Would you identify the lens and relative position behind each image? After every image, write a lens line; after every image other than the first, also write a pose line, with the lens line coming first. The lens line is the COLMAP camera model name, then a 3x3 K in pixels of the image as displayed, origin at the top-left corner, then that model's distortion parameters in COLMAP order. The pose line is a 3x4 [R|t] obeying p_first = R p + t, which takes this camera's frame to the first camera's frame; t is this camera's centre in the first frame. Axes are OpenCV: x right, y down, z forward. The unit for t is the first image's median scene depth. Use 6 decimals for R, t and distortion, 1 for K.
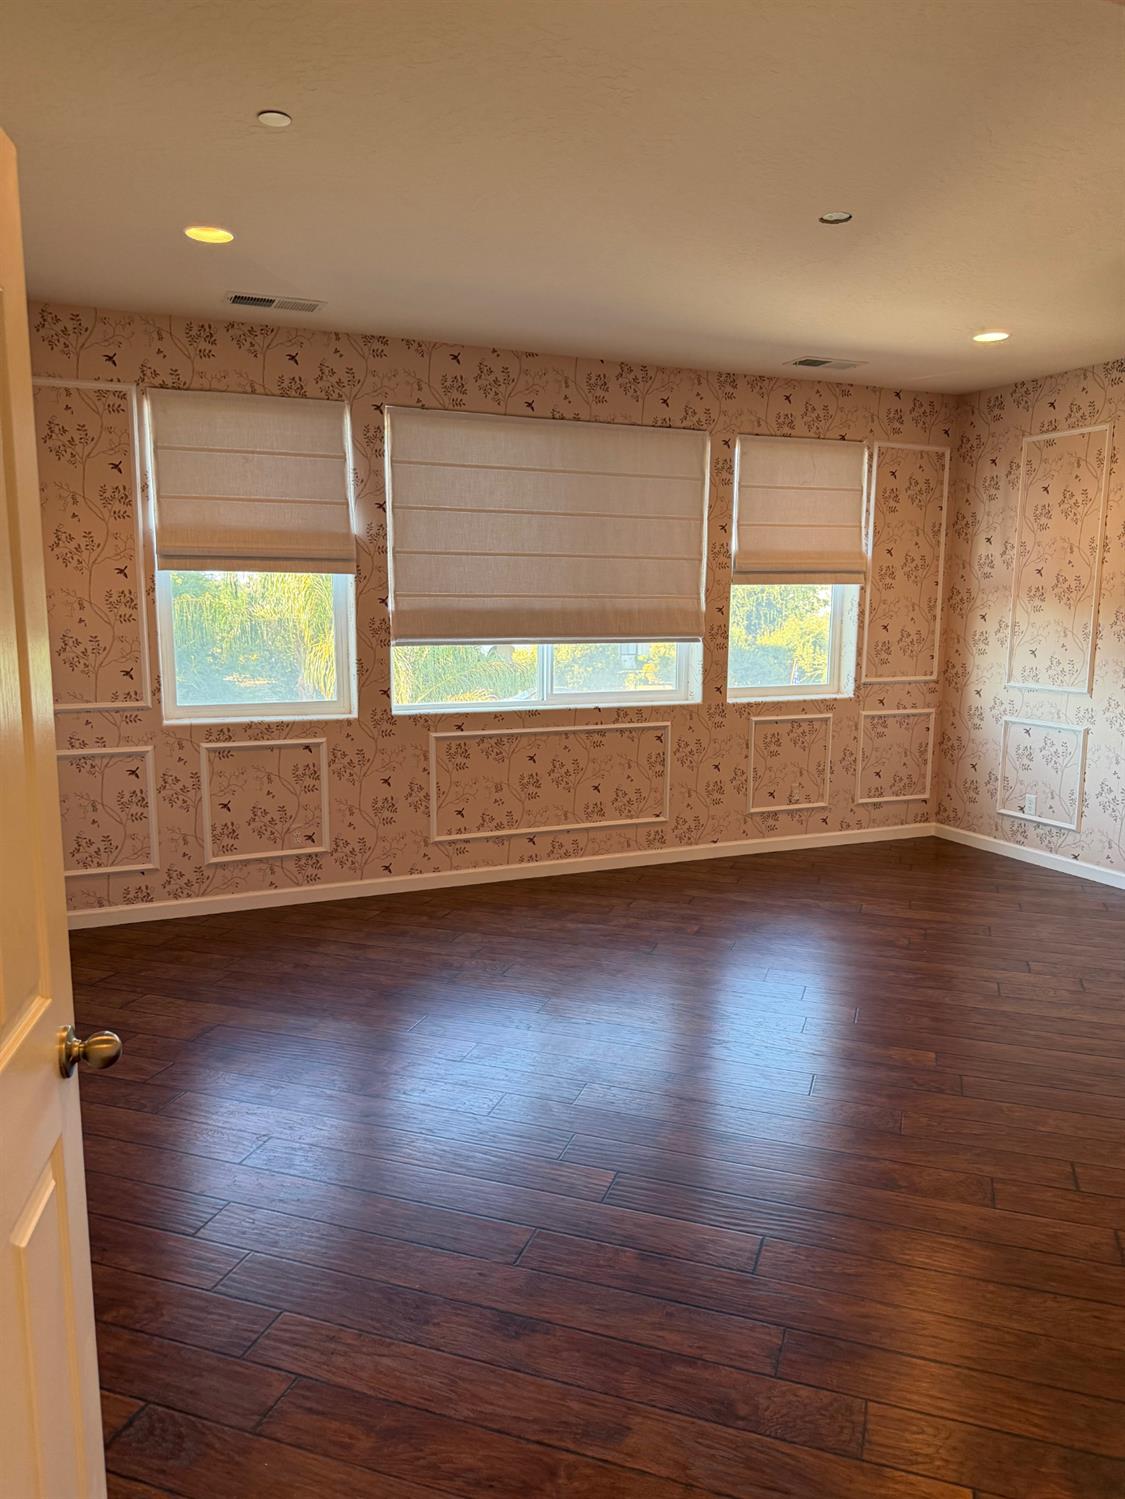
lens RADIAL K [[1070.1, 0, 552.6], [0, 1070.1, 753.0], [0, 0, 1]] dist [0.160906, -0.241155]
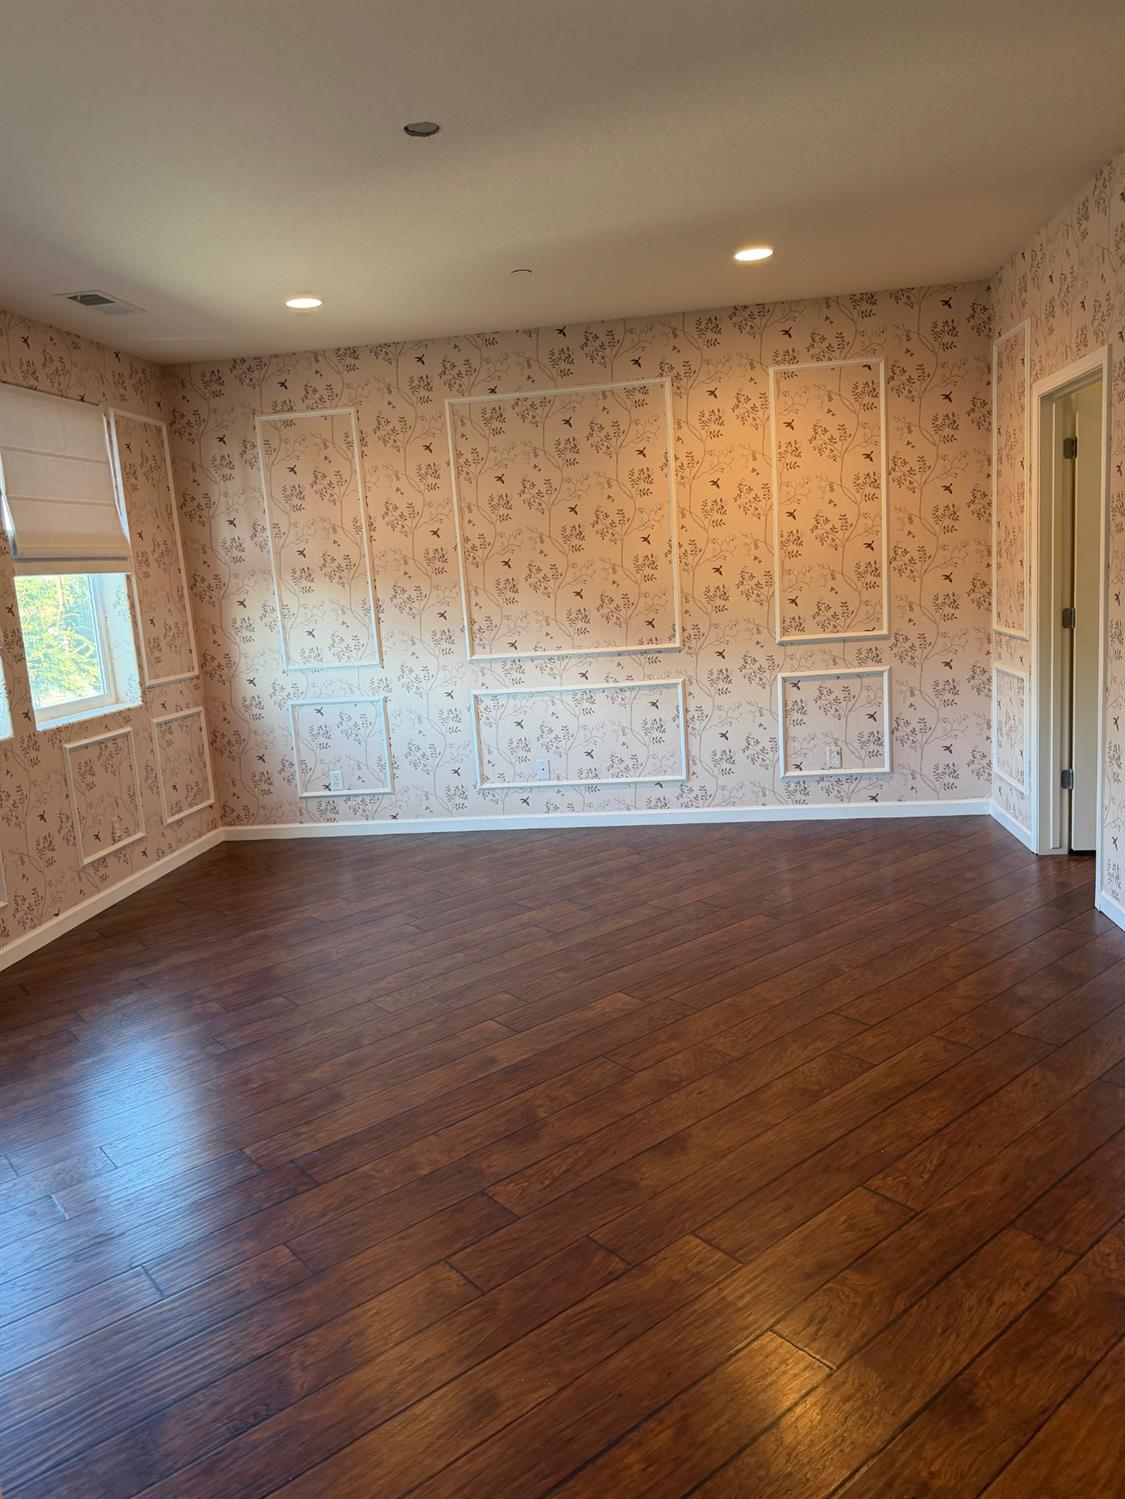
lens RADIAL K [[1070.1, 0, 552.6], [0, 1070.1, 753.0], [0, 0, 1]] dist [0.160906, -0.241155]
pose [[0.527311, -0.185144, 0.829255, -0.284083], [0.196404, 0.976099, 0.093039, -0.031622], [-0.826661, 0.113809, 0.551071, 0.269154]]
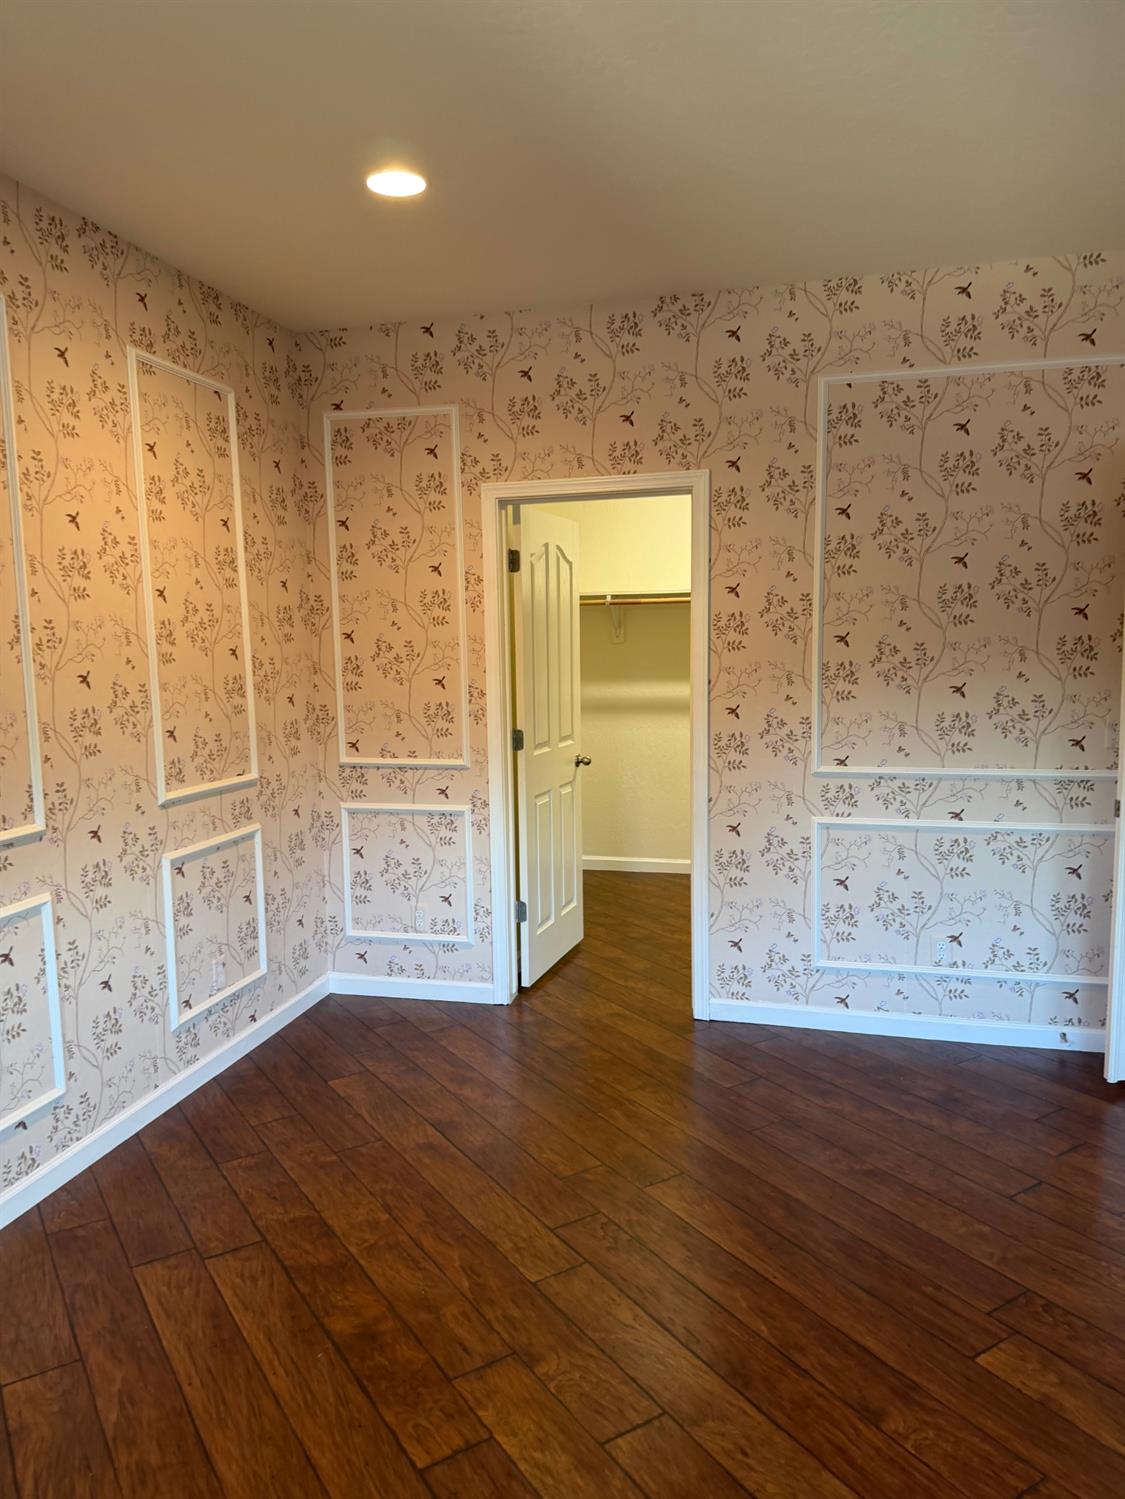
lens RADIAL K [[1070.1, 0, 552.6], [0, 1070.1, 753.0], [0, 0, 1]] dist [0.160906, -0.241155]
pose [[-0.775053, -0.053799, 0.629602, 0.098555], [0.113477, 0.968321, 0.222436, -0.123803], [-0.621623, 0.243845, -0.744395, 0.881990]]
